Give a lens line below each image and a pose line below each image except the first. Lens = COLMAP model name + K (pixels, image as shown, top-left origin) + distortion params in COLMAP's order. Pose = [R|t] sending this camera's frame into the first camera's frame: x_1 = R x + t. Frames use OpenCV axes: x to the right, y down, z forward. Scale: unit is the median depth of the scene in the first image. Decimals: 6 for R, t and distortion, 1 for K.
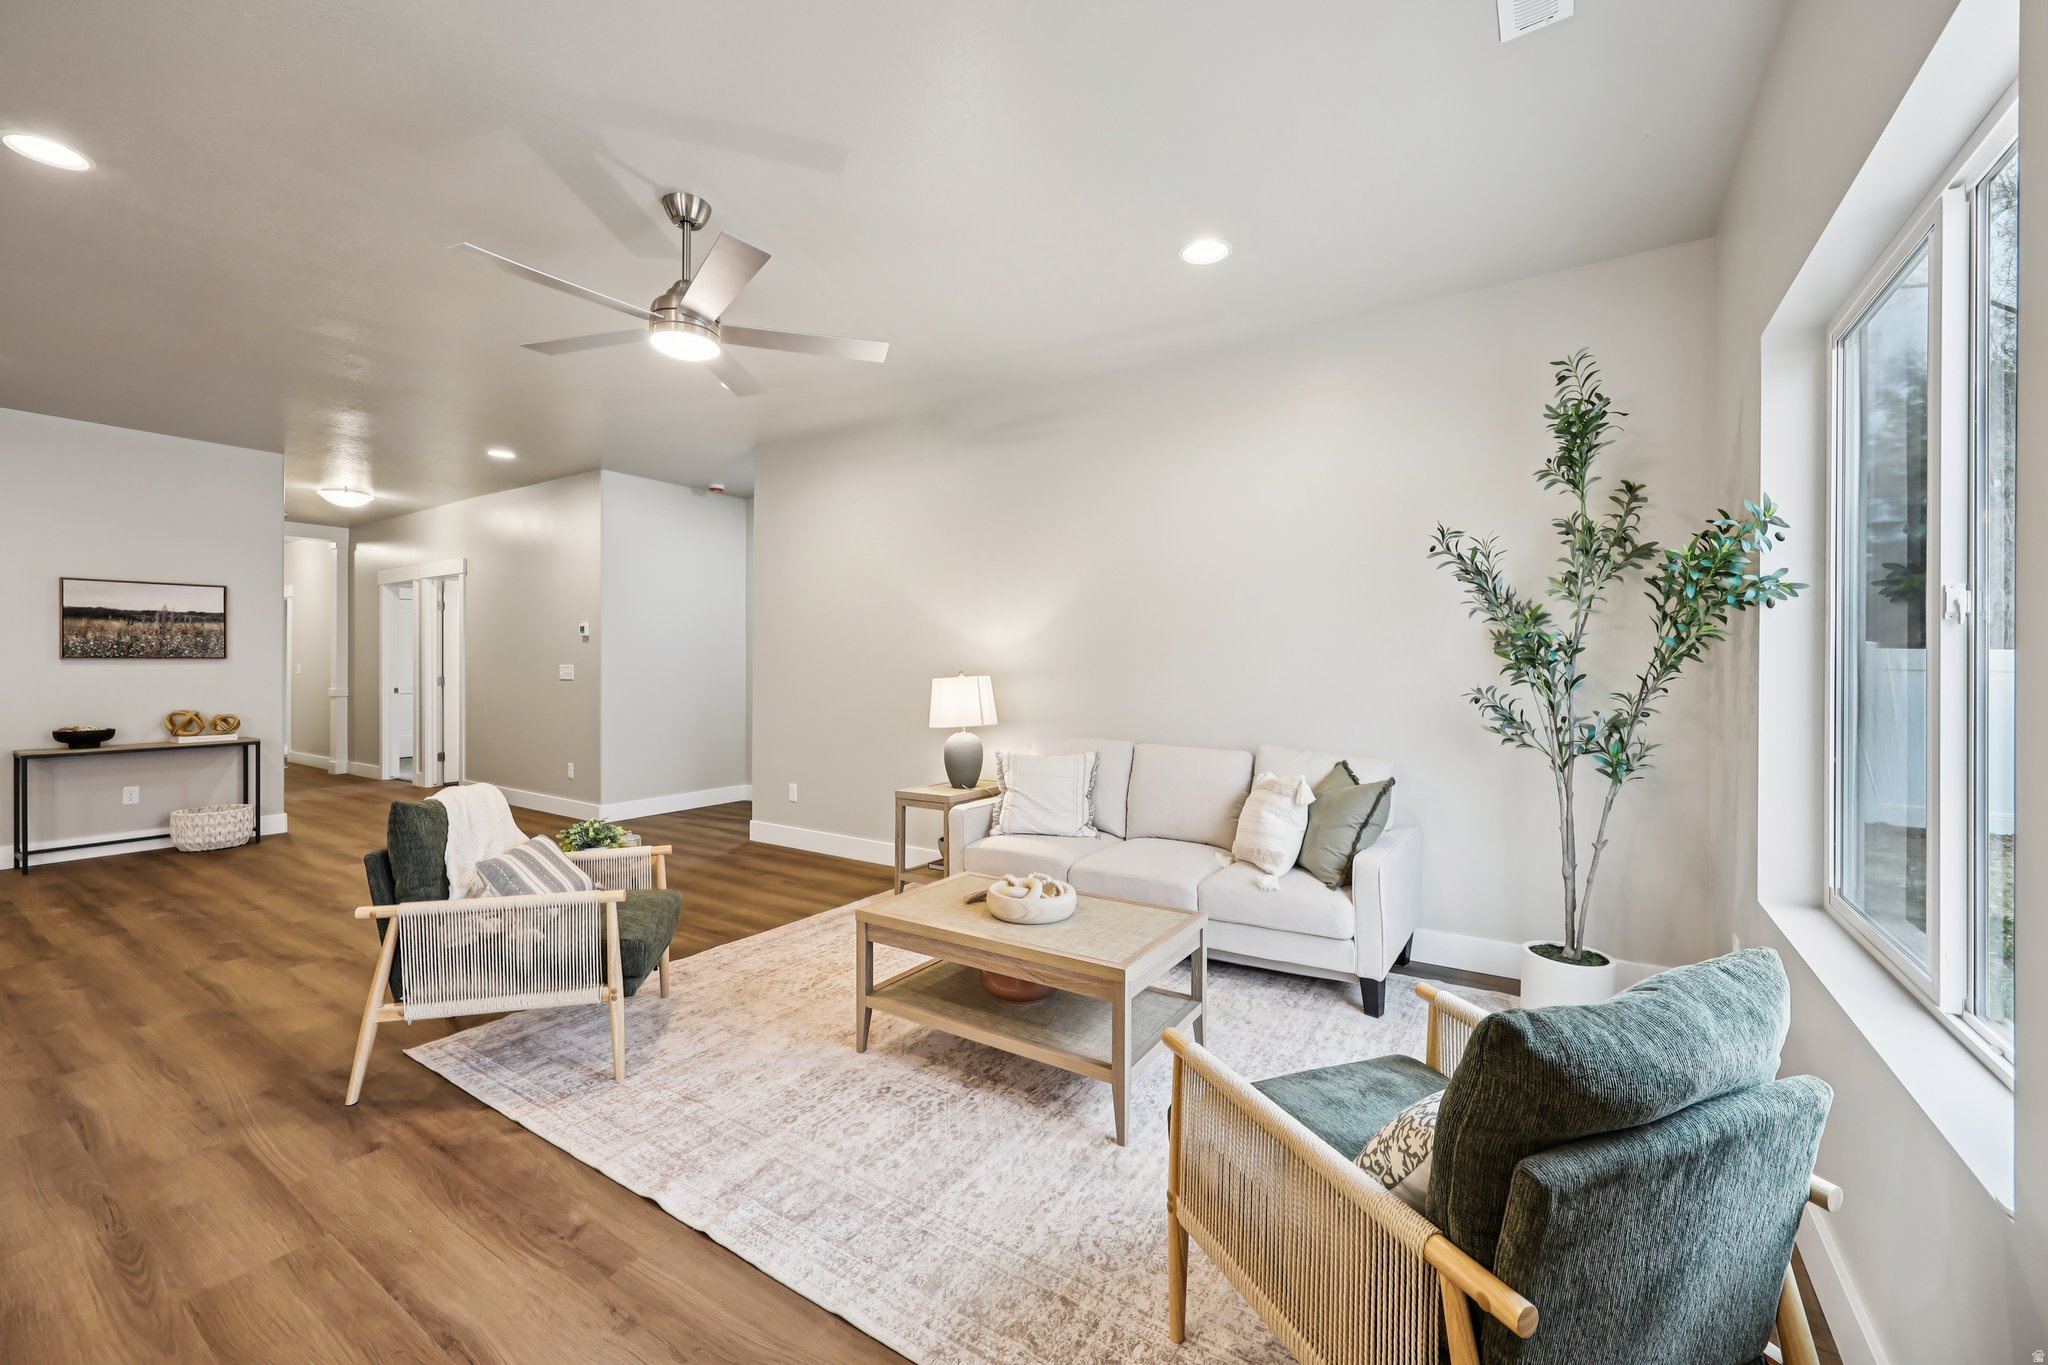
lens RADIAL K [[824.5, 0, 1030.1], [0, 824.5, 662.0], [0, 0, 1]] dist [-0.003150, 0.000585]
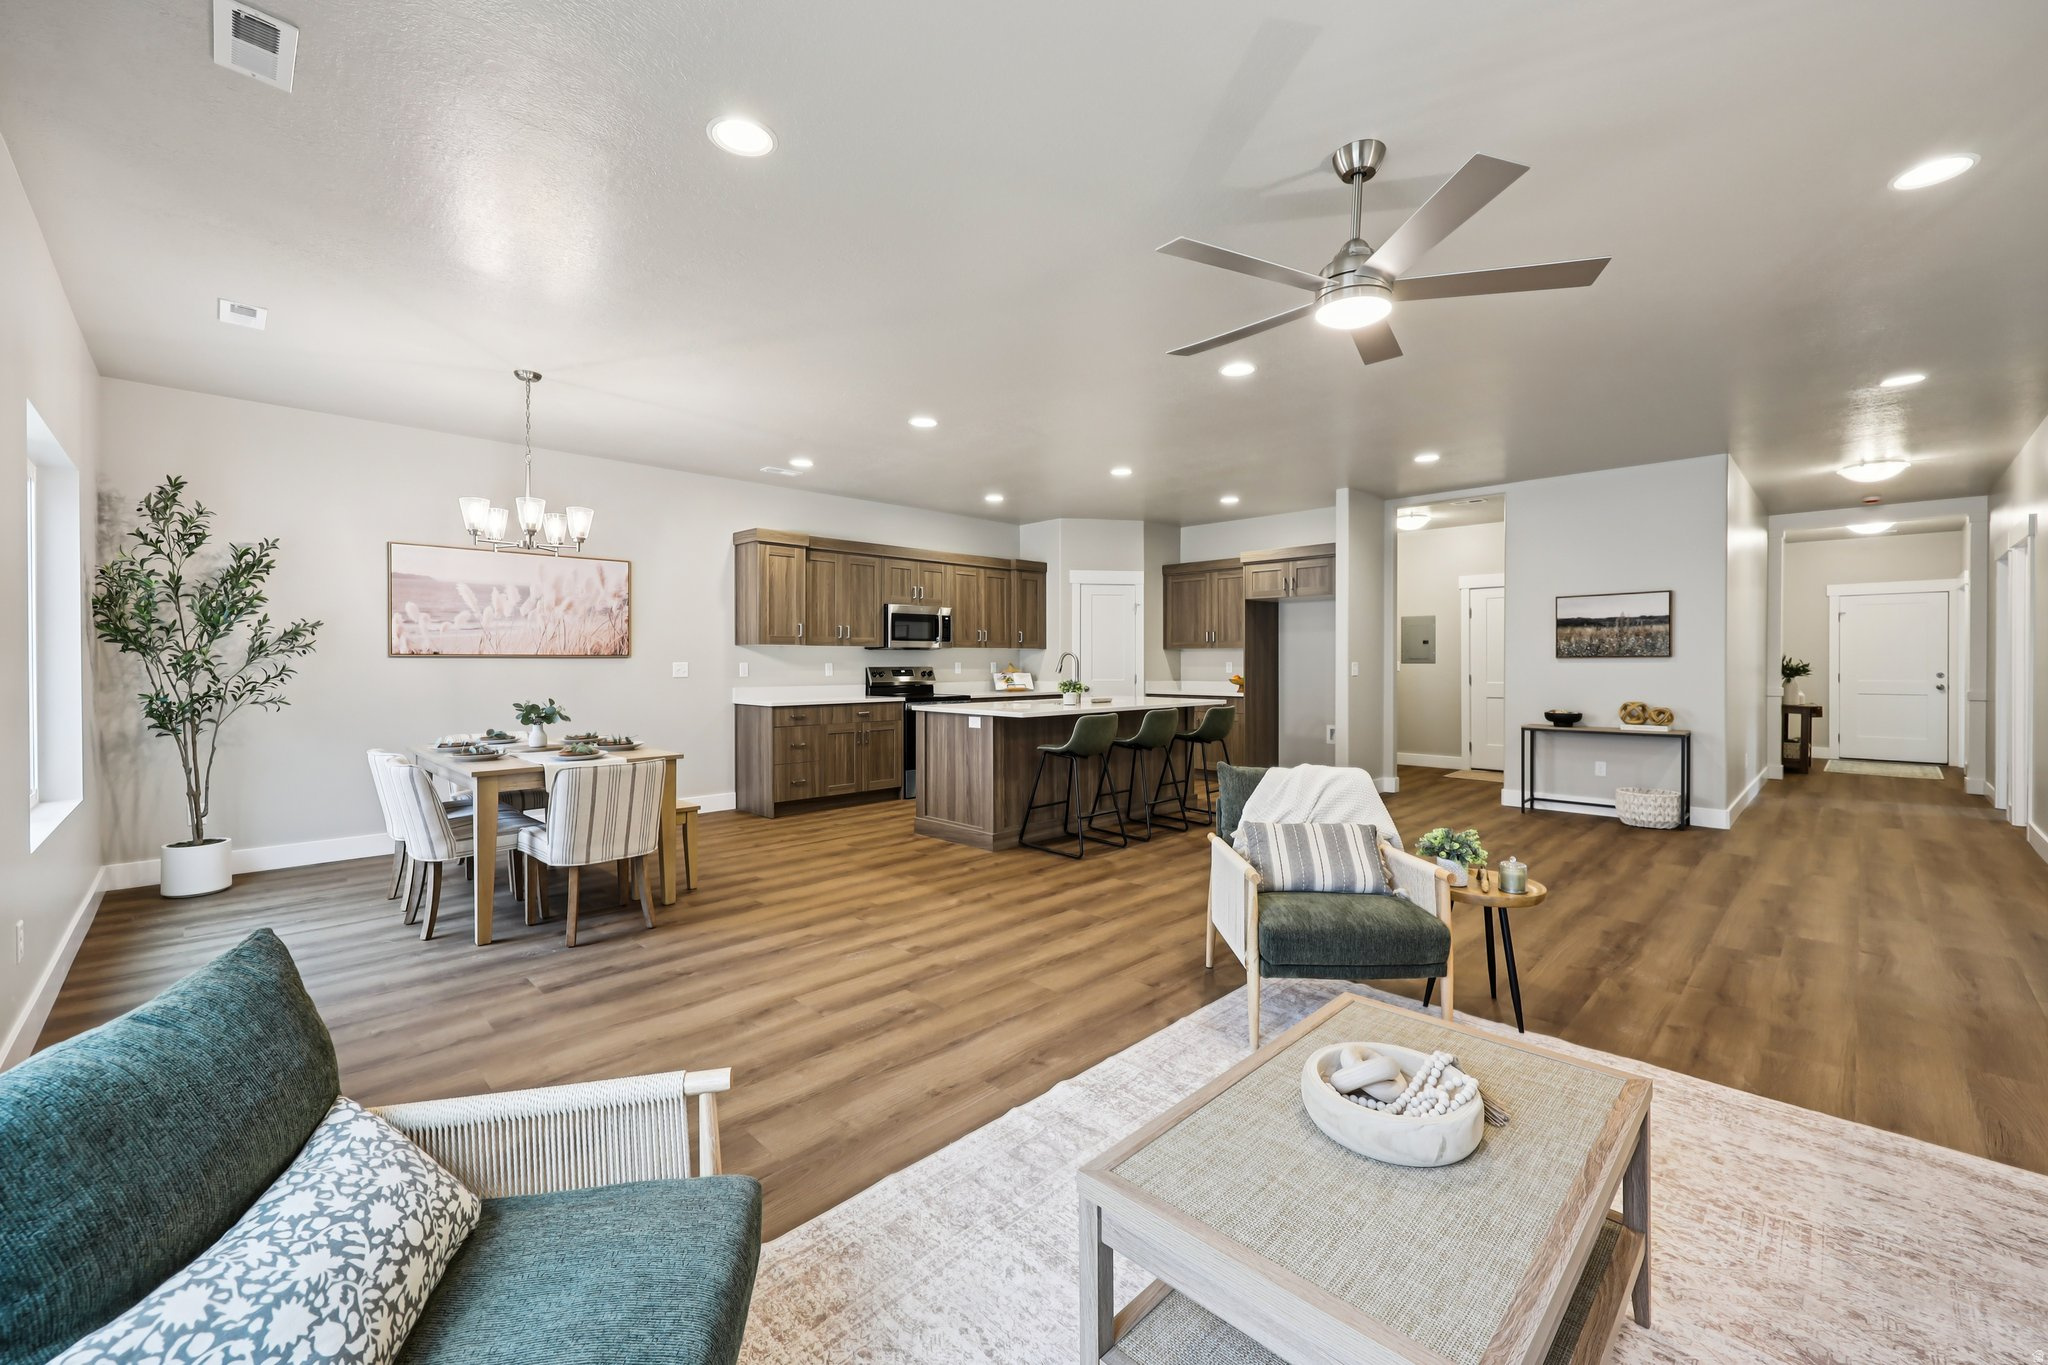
lens RADIAL K [[824.5, 0, 1036.8], [0, 824.5, 661.6], [0, 0, 1]] dist [-0.003150, 0.000585]
pose [[-0.202198, -0.002249, -0.979342, 0.285563], [0.003800, 0.999988, -0.003081, 0.002634], [0.979337, -0.004344, -0.202187, 0.439780]]
